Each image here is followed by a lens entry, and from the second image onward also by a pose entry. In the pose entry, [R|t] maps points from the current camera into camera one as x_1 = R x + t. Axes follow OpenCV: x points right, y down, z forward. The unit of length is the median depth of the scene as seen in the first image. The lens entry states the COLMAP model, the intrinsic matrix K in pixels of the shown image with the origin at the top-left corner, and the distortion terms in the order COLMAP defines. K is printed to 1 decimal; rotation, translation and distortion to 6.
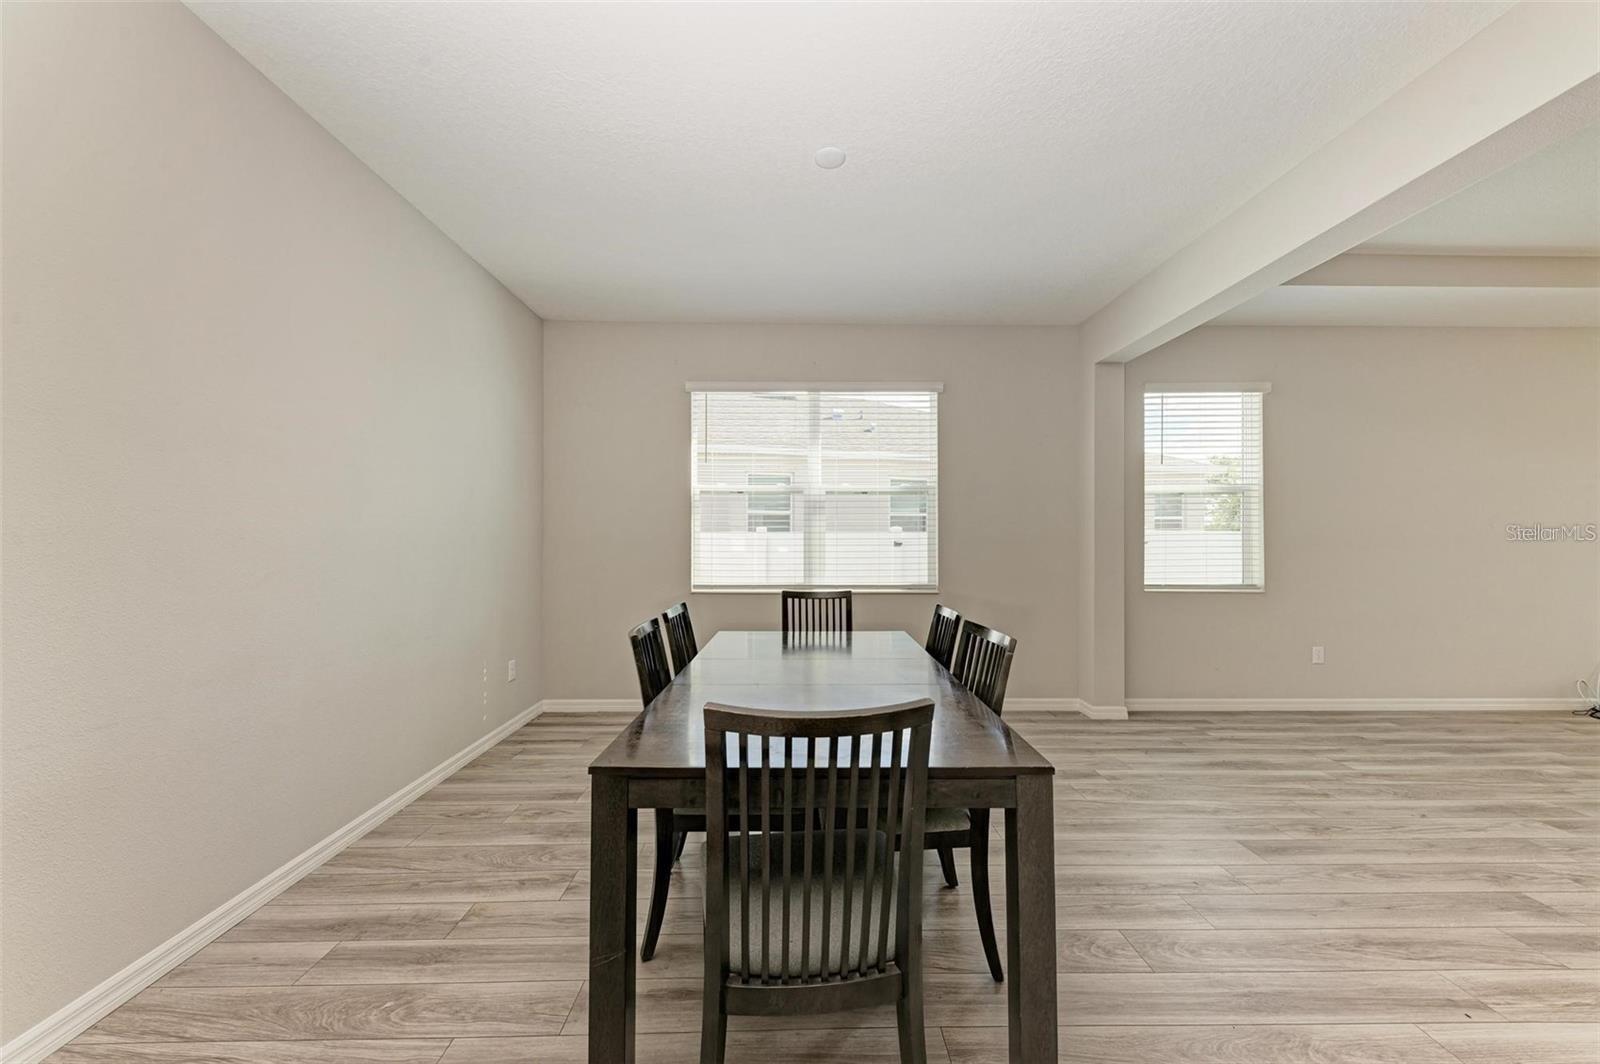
lens RADIAL K [[572.1, 0, 800.0], [0, 572.1, 532.0], [0, 0, 1]] dist [-0.001617, -0.000151]
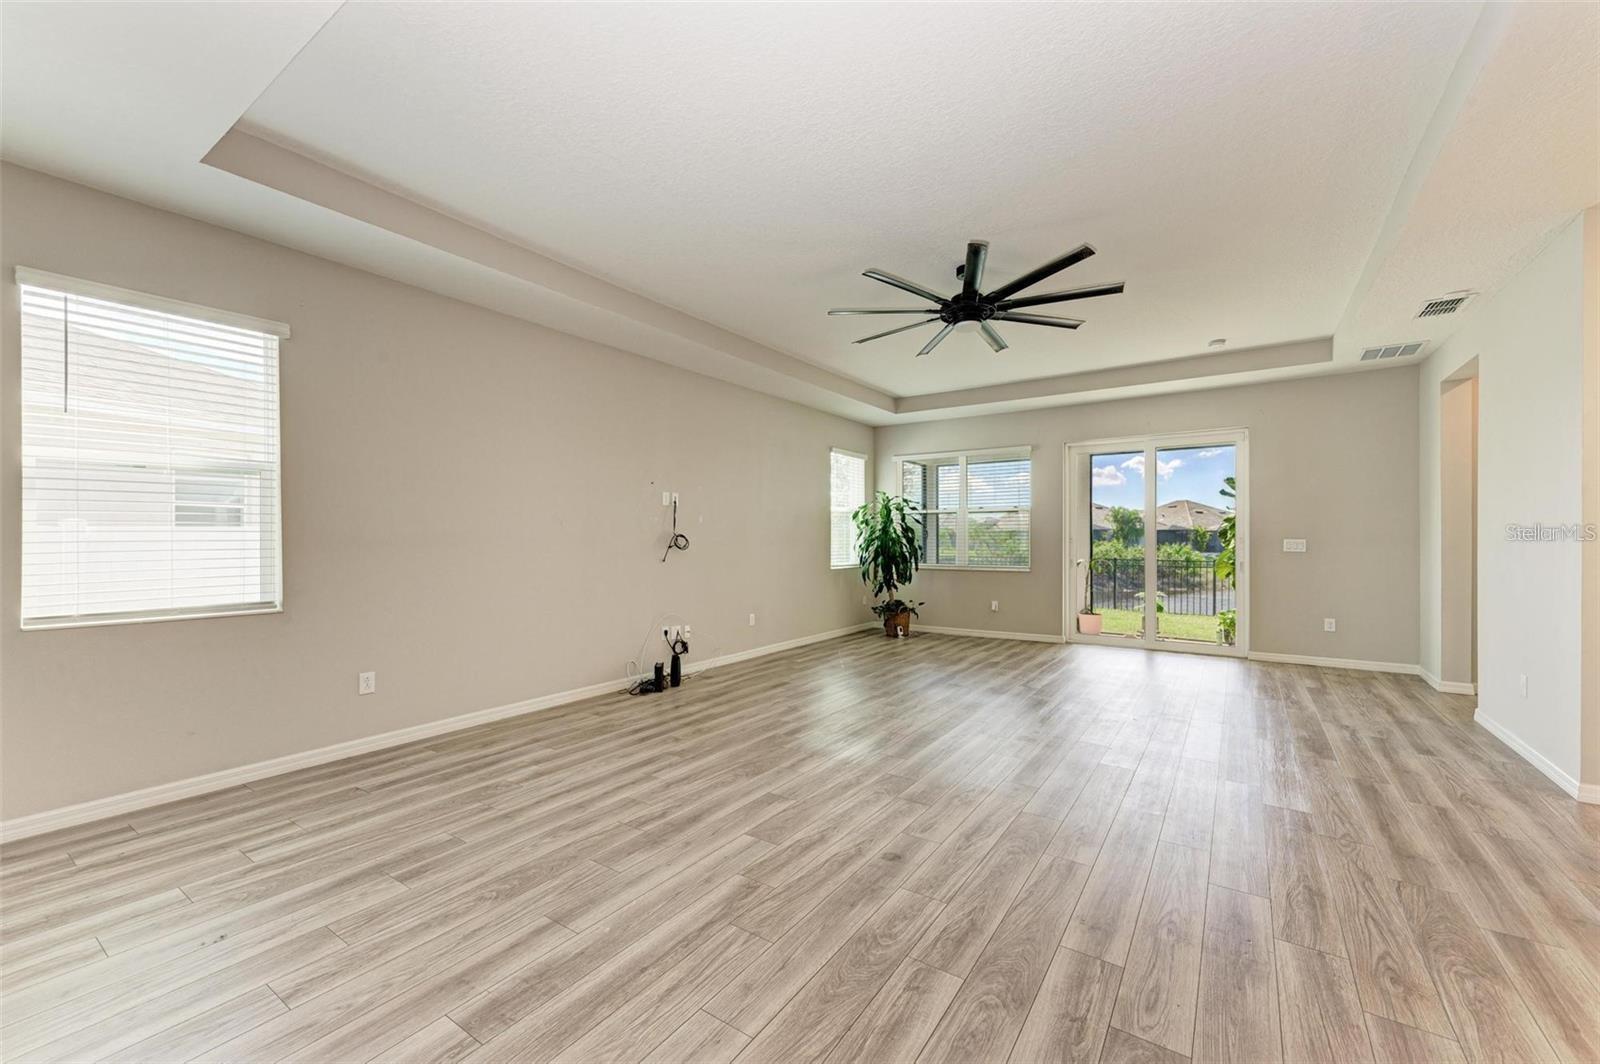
lens RADIAL K [[636.5, 0, 800.6], [0, 636.5, 539.1], [0, 0, 1]] dist [0.019541, -0.003962]
pose [[0.577280, -0.001465, 0.816545, 0.533872], [-0.008459, 0.999934, 0.007775, 0.000909], [-0.816502, -0.011396, 0.577230, -0.013951]]
